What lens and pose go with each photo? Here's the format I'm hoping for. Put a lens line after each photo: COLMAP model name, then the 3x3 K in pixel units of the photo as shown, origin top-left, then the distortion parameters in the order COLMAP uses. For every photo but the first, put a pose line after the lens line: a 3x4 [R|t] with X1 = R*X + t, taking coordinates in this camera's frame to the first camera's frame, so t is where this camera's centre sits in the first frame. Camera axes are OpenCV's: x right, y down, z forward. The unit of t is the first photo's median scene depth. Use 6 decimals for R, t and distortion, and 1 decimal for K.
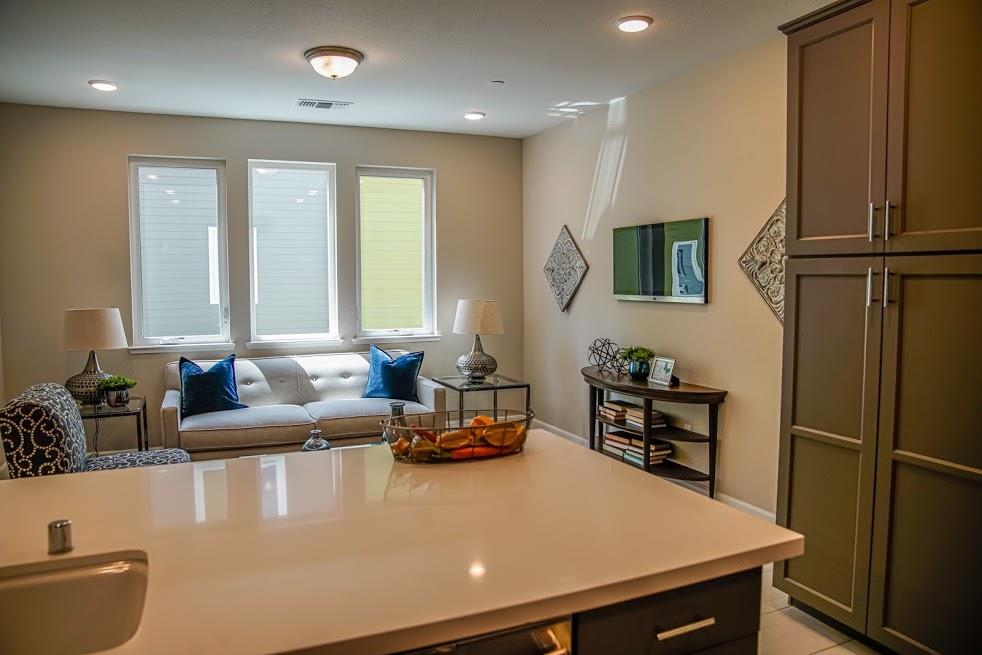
lens RADIAL K [[676.6, 0, 488.7], [0, 676.6, 324.5], [0, 0, 1]] dist [-0.129882, 0.096748]
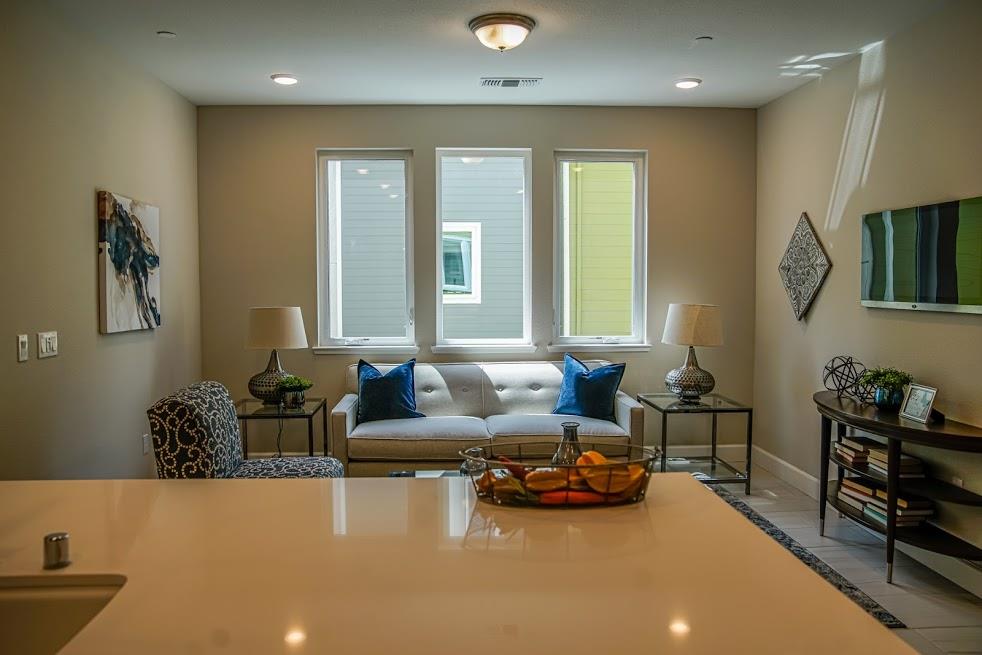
lens RADIAL K [[748.9, 0, 491.0], [0, 748.9, 327.5], [0, 0, 1]] dist [-0.113307, 0.131108]
pose [[0.938465, 0.025365, -0.344441, 0.077726], [-0.025931, 0.999659, 0.002964, -0.004552], [0.344398, 0.006150, 0.938803, 0.058578]]
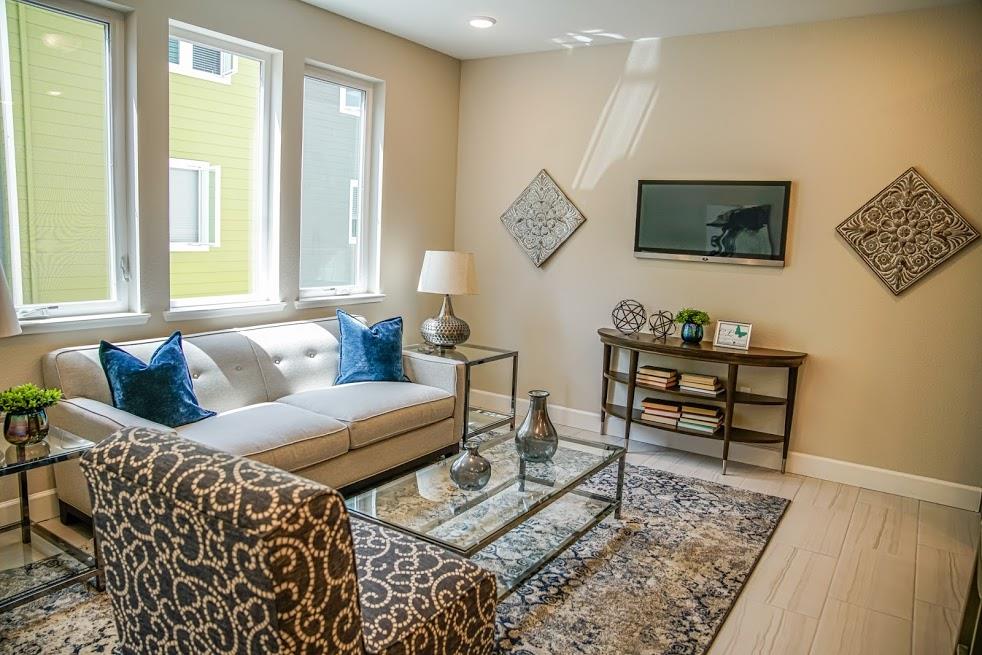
lens RADIAL K [[676.6, 0, 488.7], [0, 676.6, 324.5], [0, 0, 1]] dist [-0.129882, 0.096748]
pose [[0.843472, -0.032154, 0.536210, -0.484217], [-0.011126, 0.996947, 0.077283, -0.014410], [-0.537058, -0.071152, 0.840539, 0.328299]]
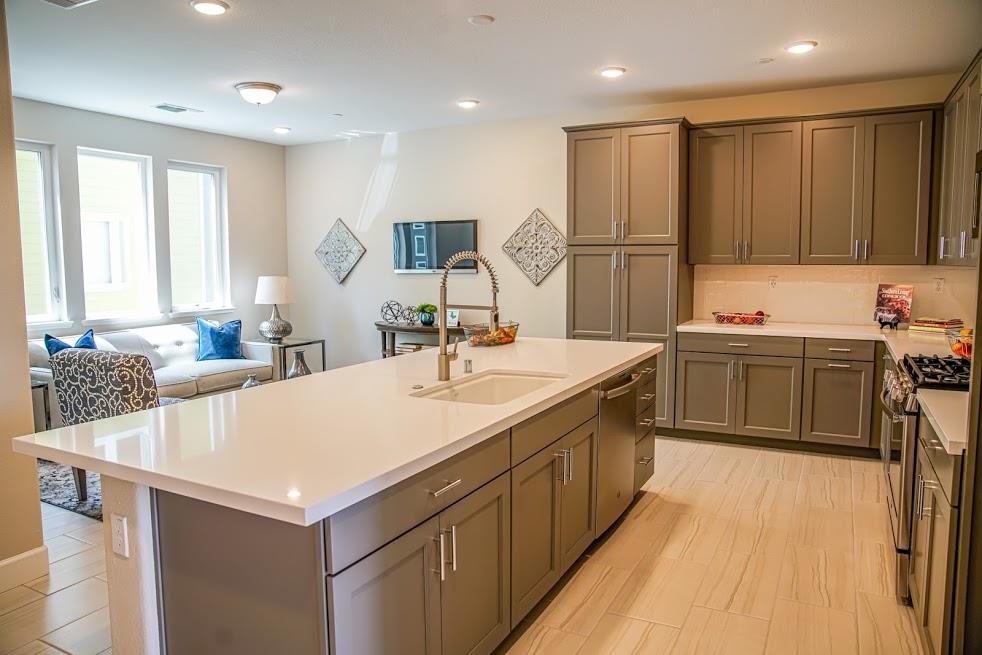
lens RADIAL K [[676.6, 0, 488.7], [0, 676.6, 324.5], [0, 0, 1]] dist [-0.129882, 0.096748]
pose [[0.783966, -0.058555, 0.618036, -0.547949], [0.044215, 0.998280, 0.038494, 0.025037], [-0.619227, -0.002851, 0.785207, -0.240178]]
